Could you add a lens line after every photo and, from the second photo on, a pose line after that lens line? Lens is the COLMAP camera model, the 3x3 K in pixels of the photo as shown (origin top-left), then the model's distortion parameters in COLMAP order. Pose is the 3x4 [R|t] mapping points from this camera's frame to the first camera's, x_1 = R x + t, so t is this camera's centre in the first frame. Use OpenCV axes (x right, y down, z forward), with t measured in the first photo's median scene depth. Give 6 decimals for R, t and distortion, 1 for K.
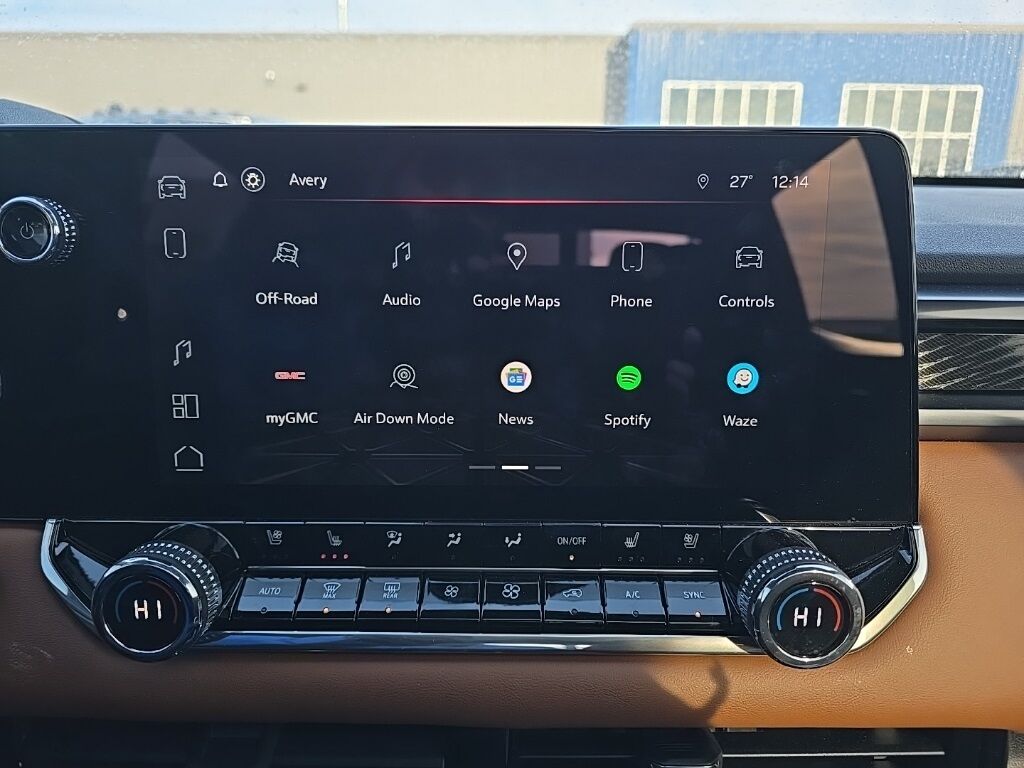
lens RADIAL K [[674.2, 0, 512.0], [0, 674.2, 384.0], [0, 0, 1]] dist [0.034027, 0.000369]
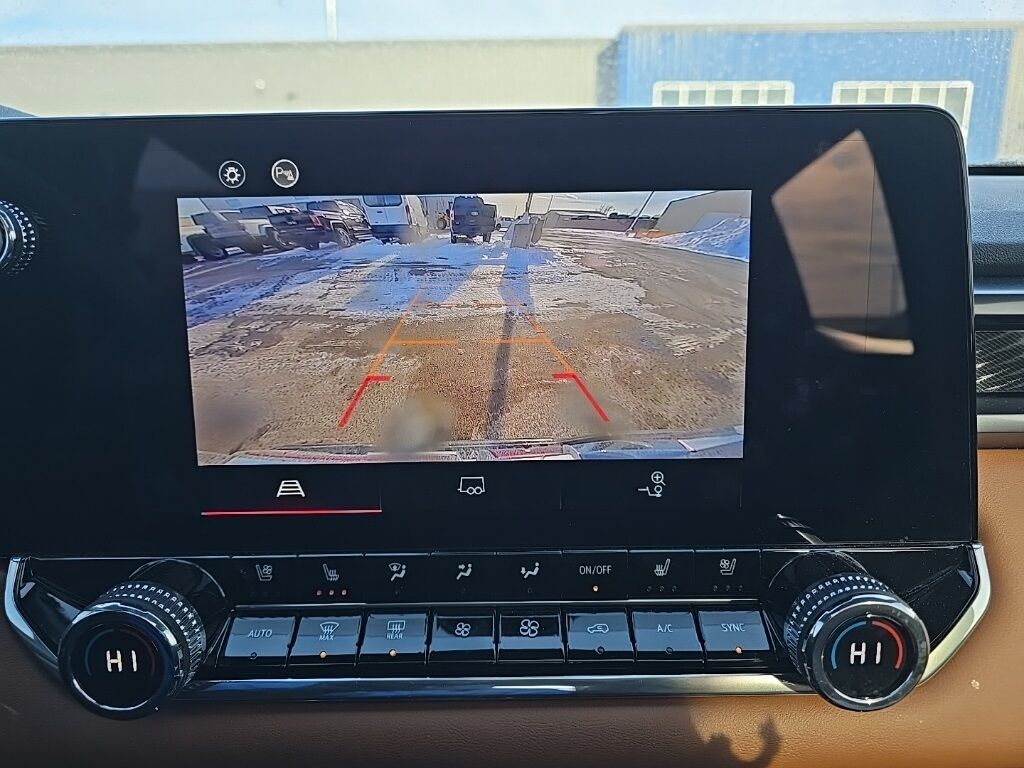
lens RADIAL K [[677.5, 0, 512.0], [0, 677.5, 384.0], [0, 0, 1]] dist [0.025424, -0.002003]
pose [[0.999779, -0.020468, 0.004780, -0.021920], [0.020499, 0.999769, -0.006391, -0.011408], [-0.004648, 0.006488, 0.999968, 0.097477]]
